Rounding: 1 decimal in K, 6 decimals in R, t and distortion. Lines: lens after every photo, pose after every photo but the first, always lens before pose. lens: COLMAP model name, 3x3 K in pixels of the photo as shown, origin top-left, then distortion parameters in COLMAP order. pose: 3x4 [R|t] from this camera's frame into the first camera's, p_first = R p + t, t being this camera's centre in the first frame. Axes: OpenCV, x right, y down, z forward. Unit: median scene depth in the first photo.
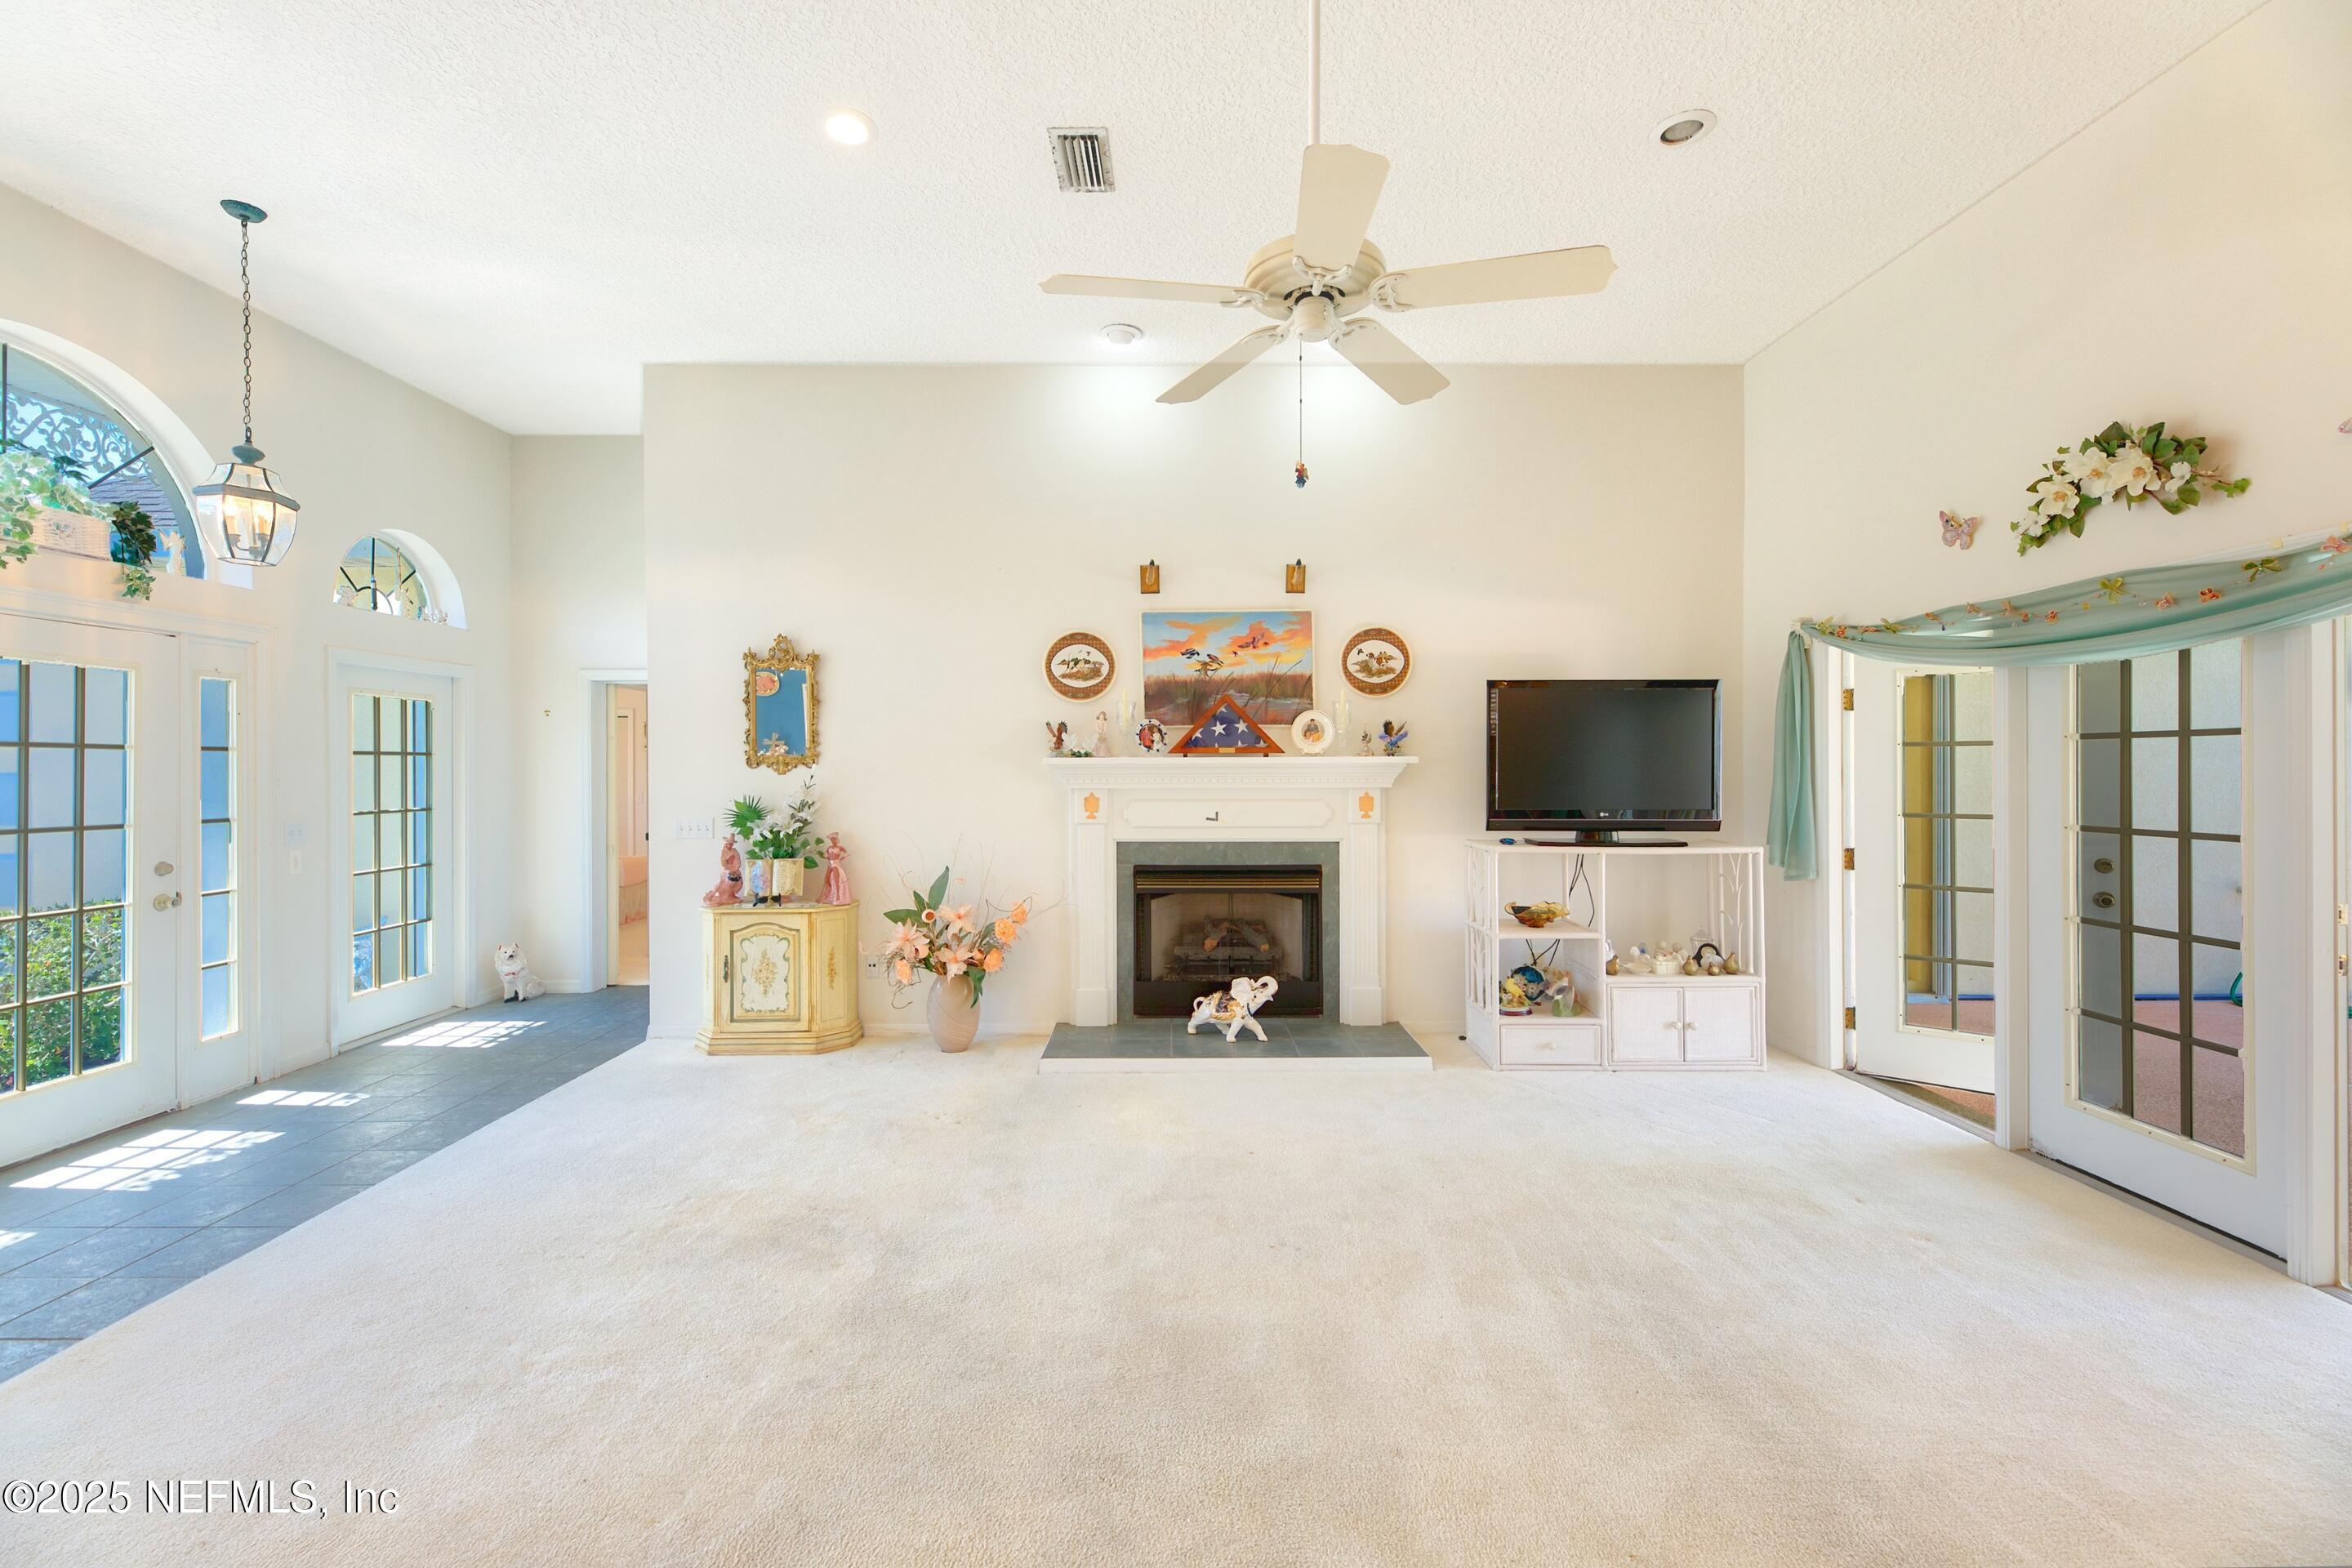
lens RADIAL K [[957.1, 0, 1179.3], [0, 957.1, 770.3], [0, 0, 1]] dist [0.002964, -0.004449]
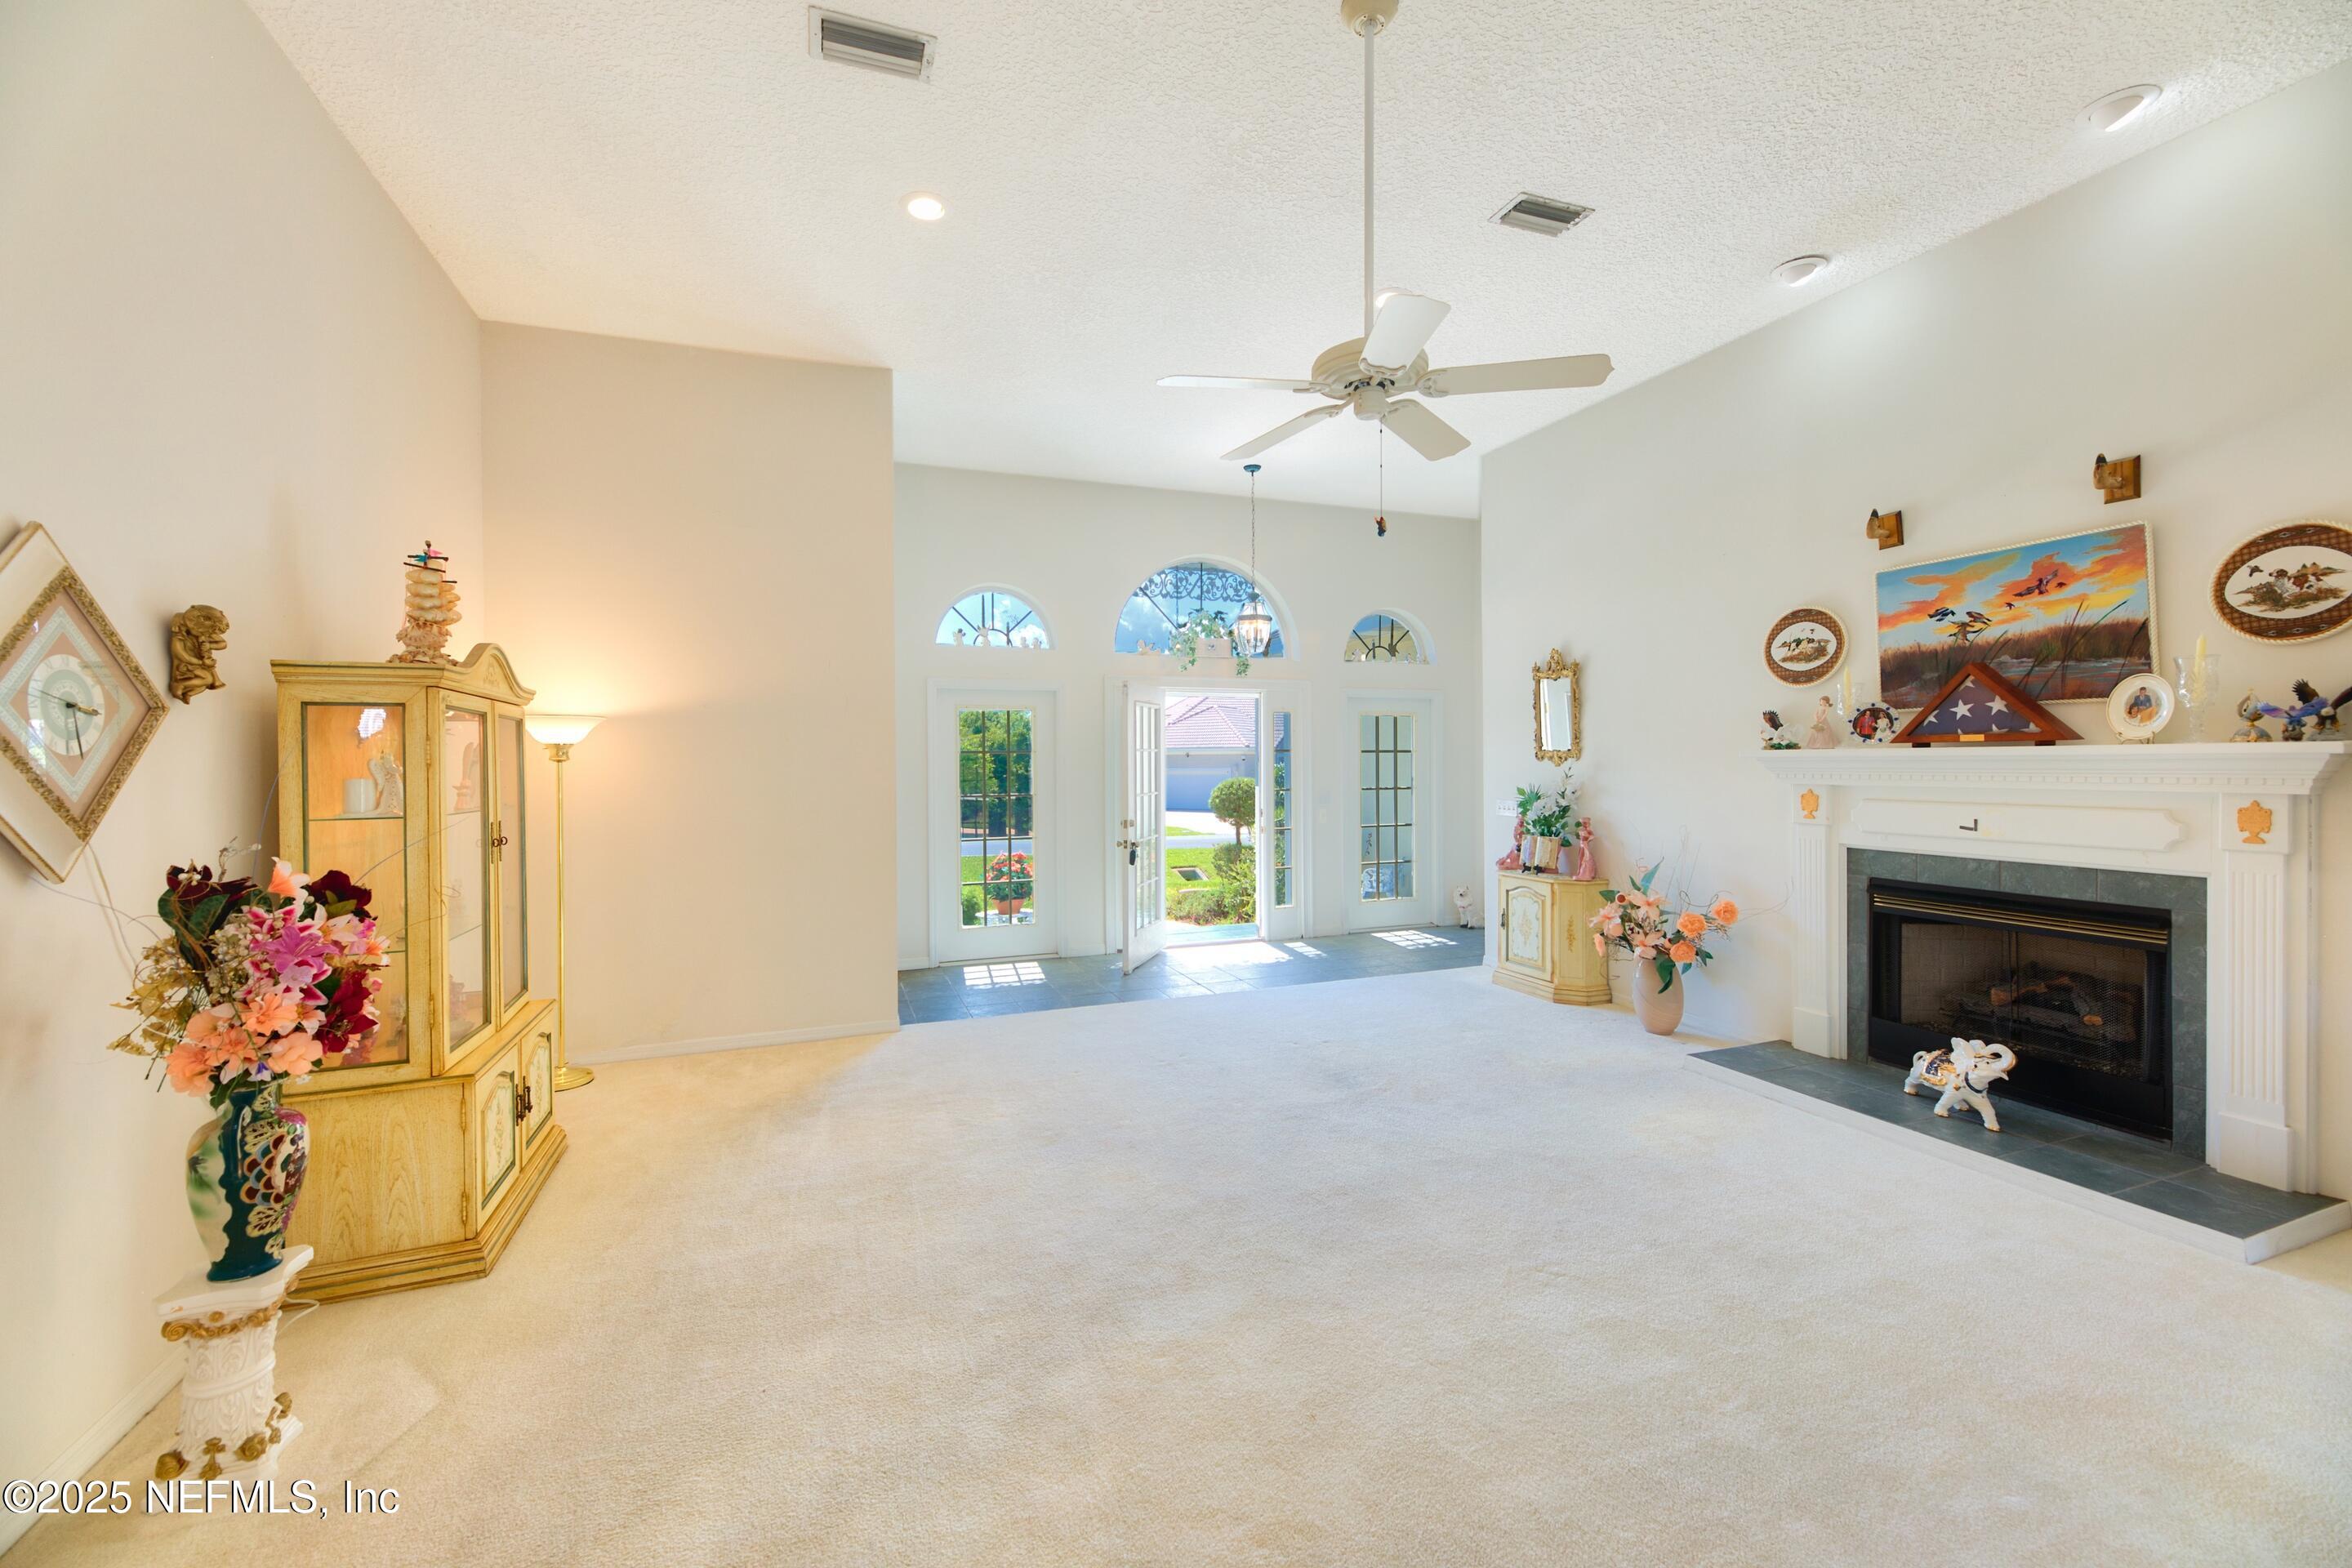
lens RADIAL K [[957.1, 0, 1179.3], [0, 957.1, 770.3], [0, 0, 1]] dist [0.002964, -0.004449]
pose [[0.344085, 0.009577, -0.938890, 0.534076], [0.000617, 0.999945, 0.010426, -0.003371], [0.938938, -0.004166, 0.344060, 0.148230]]
